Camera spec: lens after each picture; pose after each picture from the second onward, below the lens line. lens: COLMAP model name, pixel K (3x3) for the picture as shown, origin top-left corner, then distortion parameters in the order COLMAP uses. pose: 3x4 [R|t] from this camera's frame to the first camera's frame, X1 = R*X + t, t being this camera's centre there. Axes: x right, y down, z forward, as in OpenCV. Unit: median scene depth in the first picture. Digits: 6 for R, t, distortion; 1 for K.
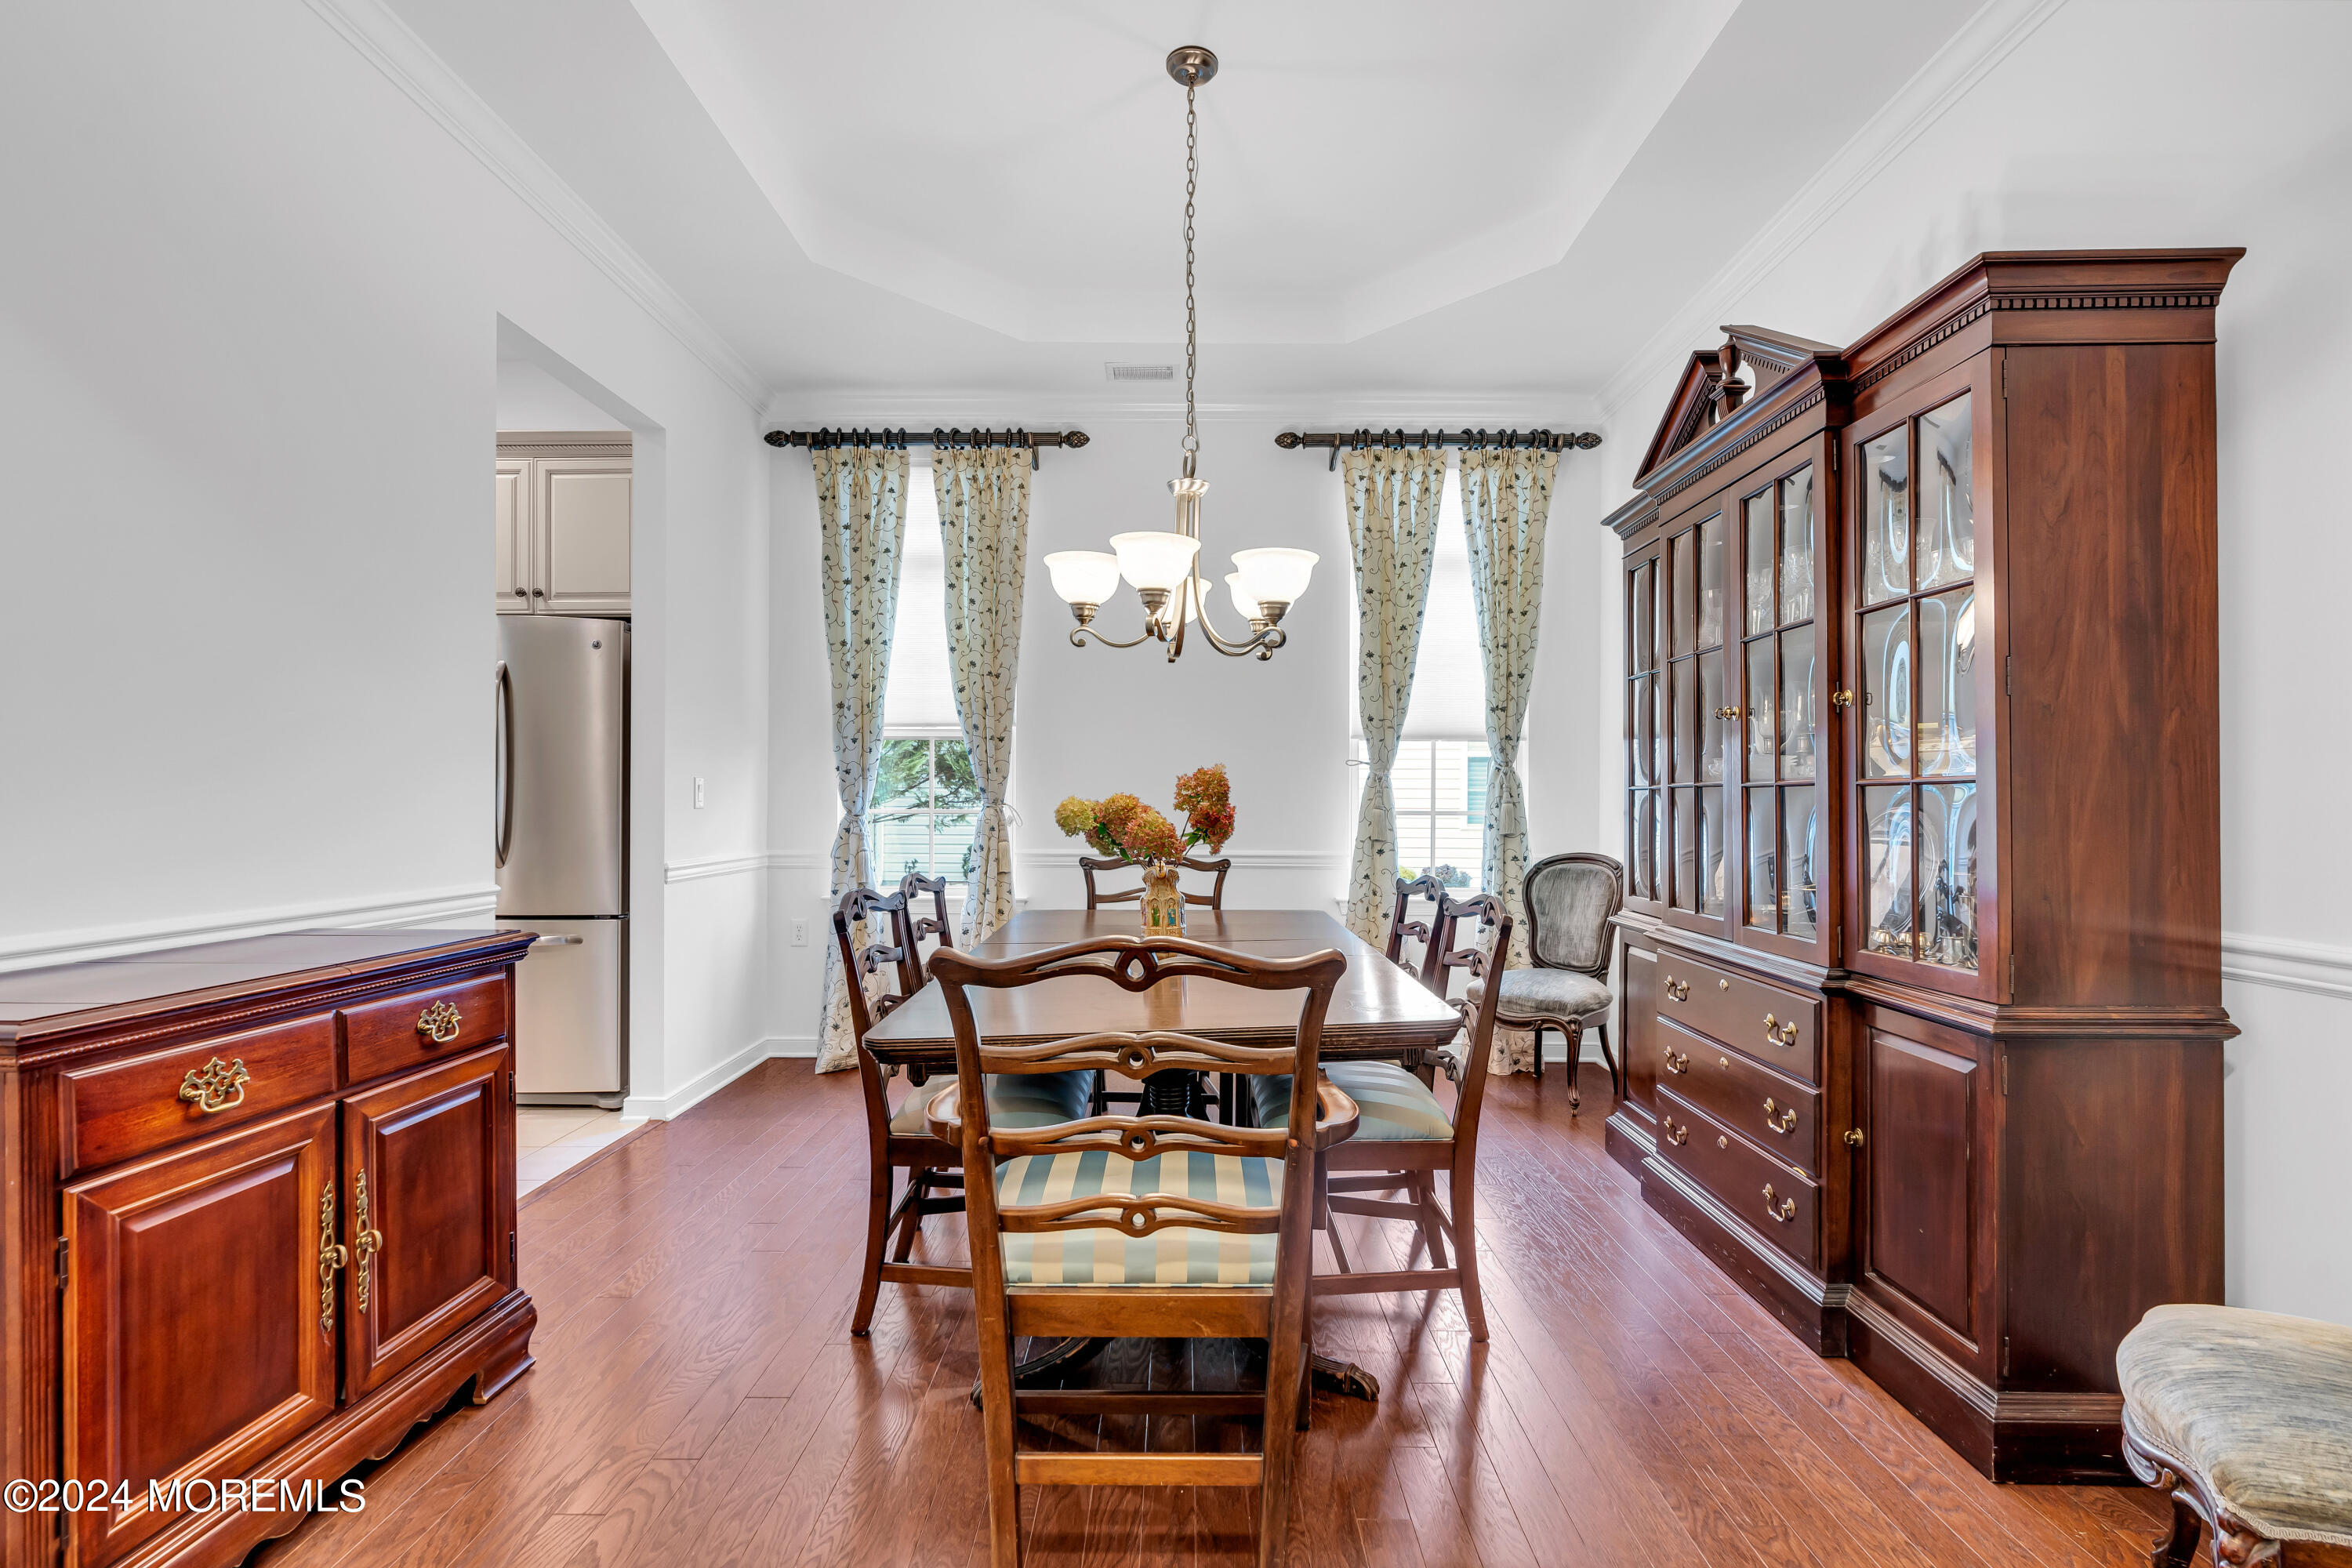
lens RADIAL K [[1067.5, 0, 1177.7], [0, 1067.5, 792.2], [0, 0, 1]] dist [-0.002960, 0.001323]
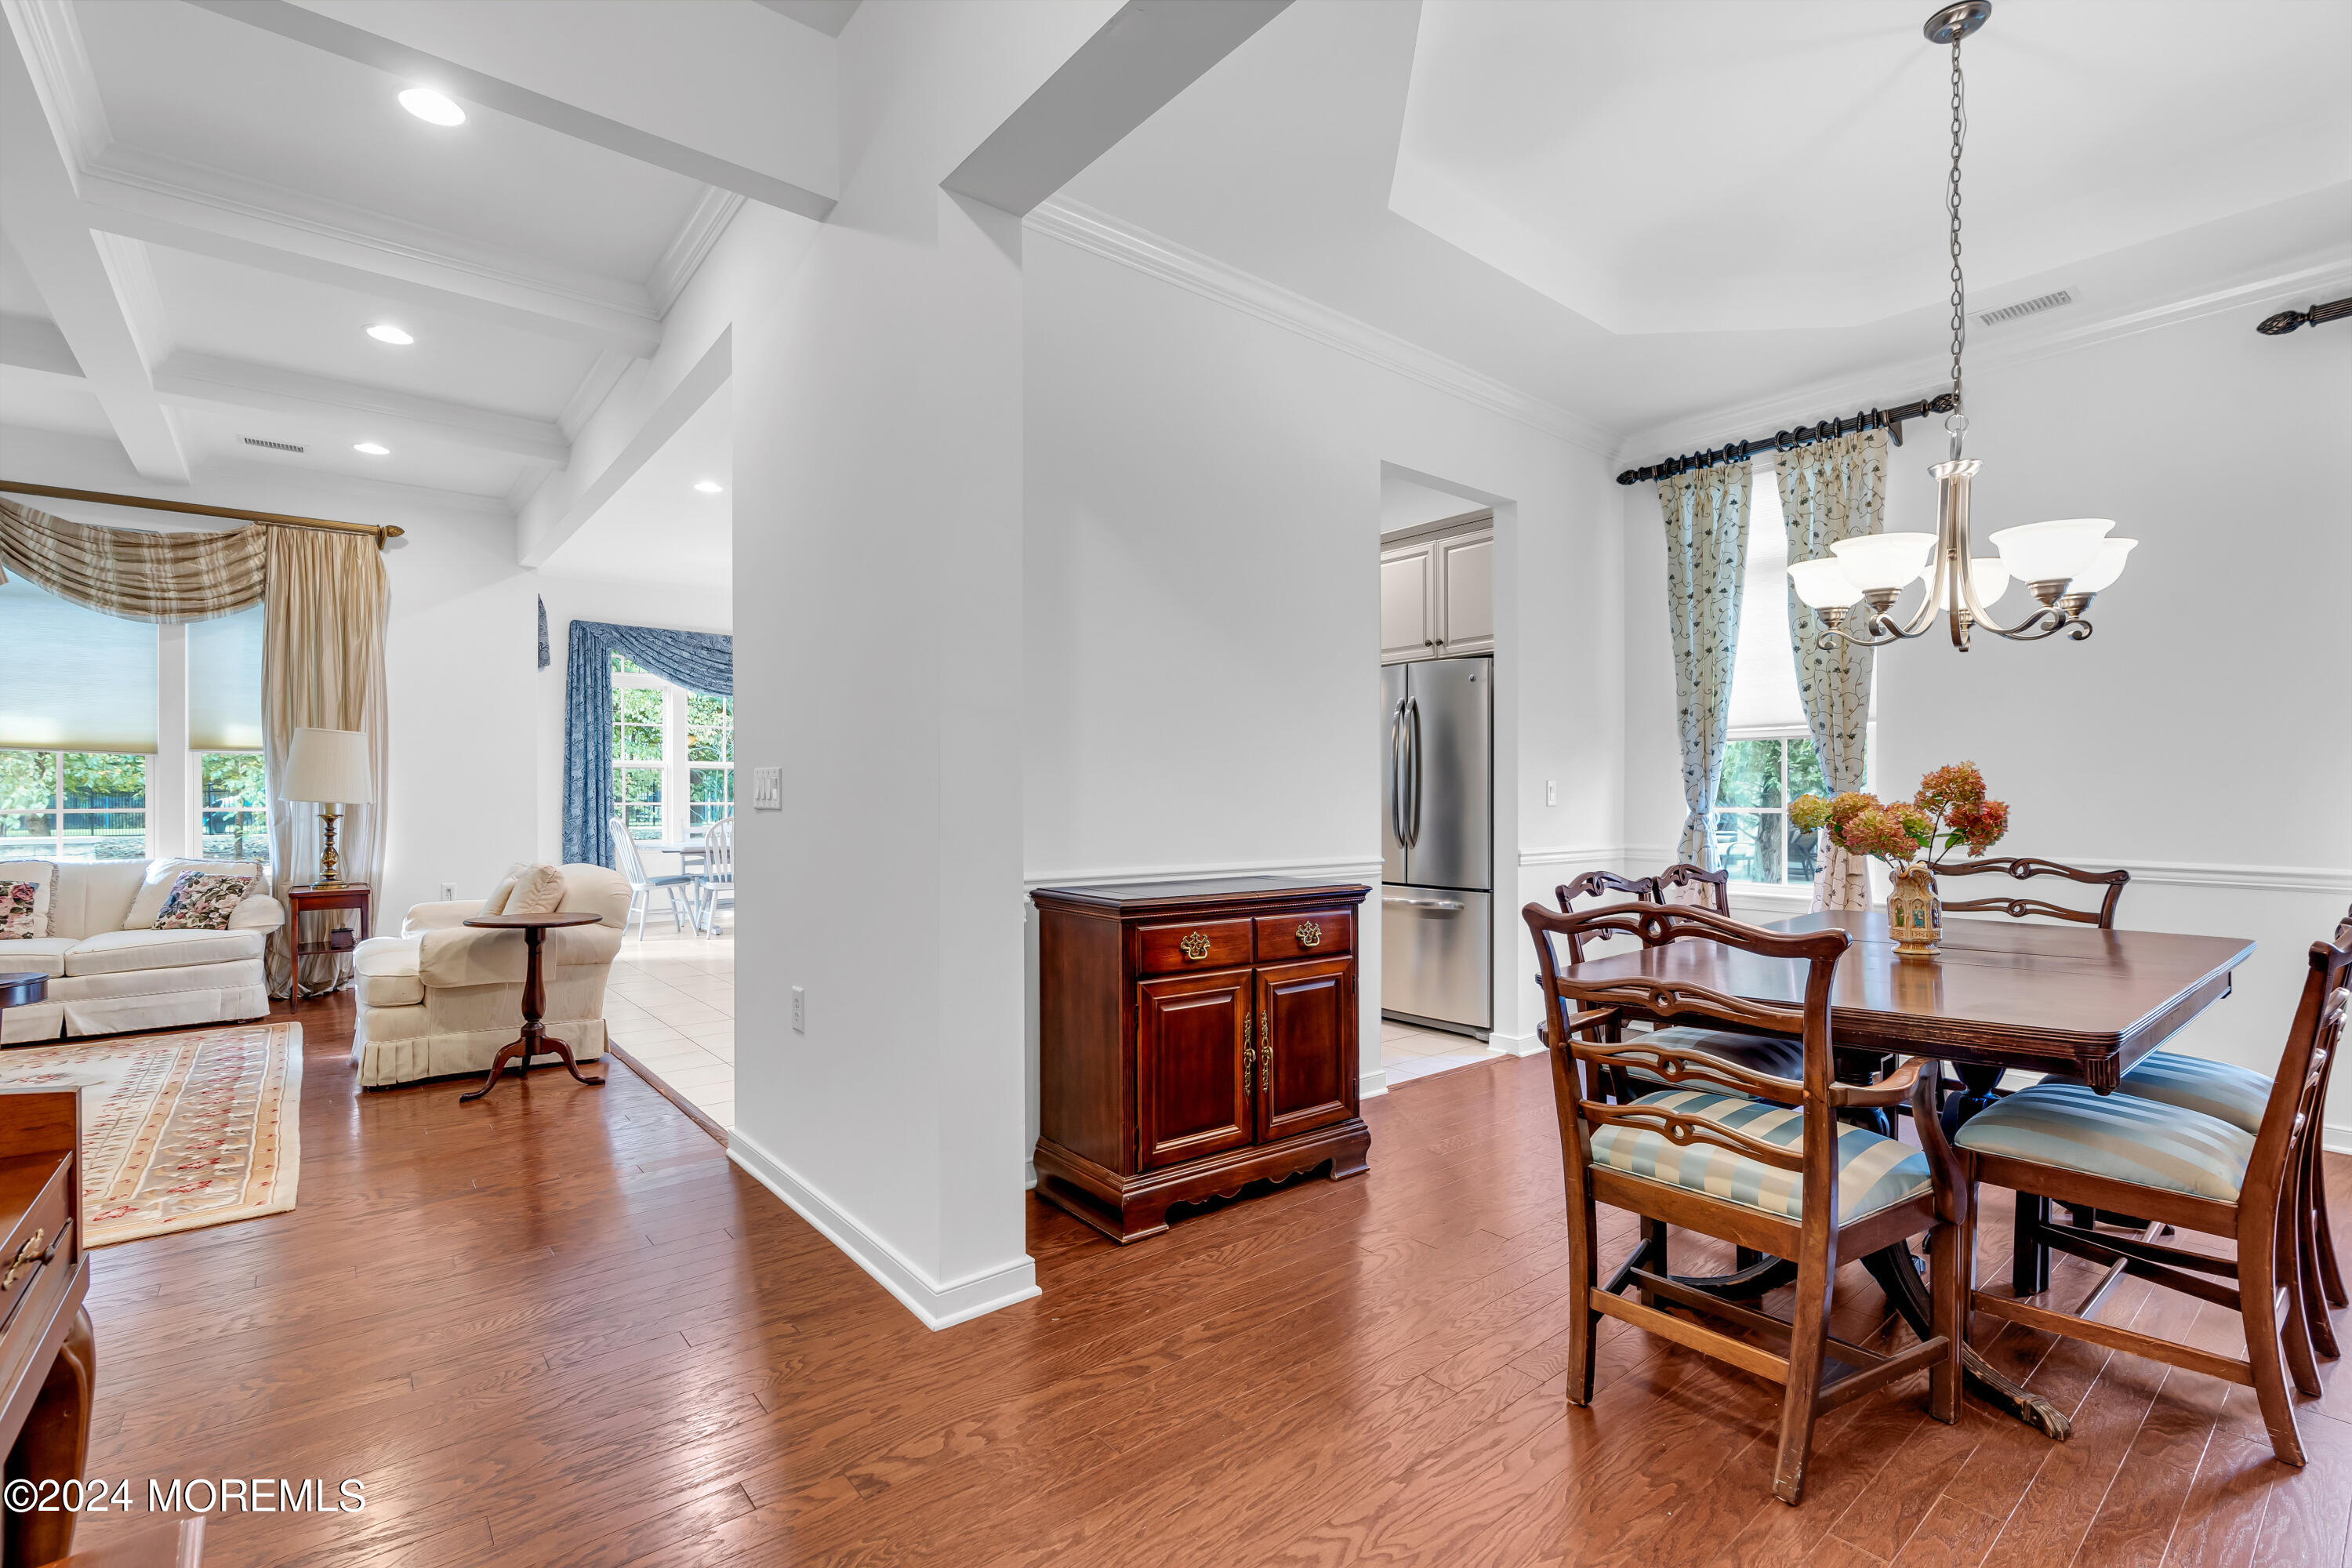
lens RADIAL K [[1058.4, 0, 1180.3], [0, 1058.4, 793.6], [0, 0, 1]] dist [0.001418, 0.000773]
pose [[0.646242, -0.003442, -0.763125, 0.207661], [0.004087, 0.999991, -0.001049, 0.000564], [0.763121, -0.002441, 0.646251, -0.098517]]
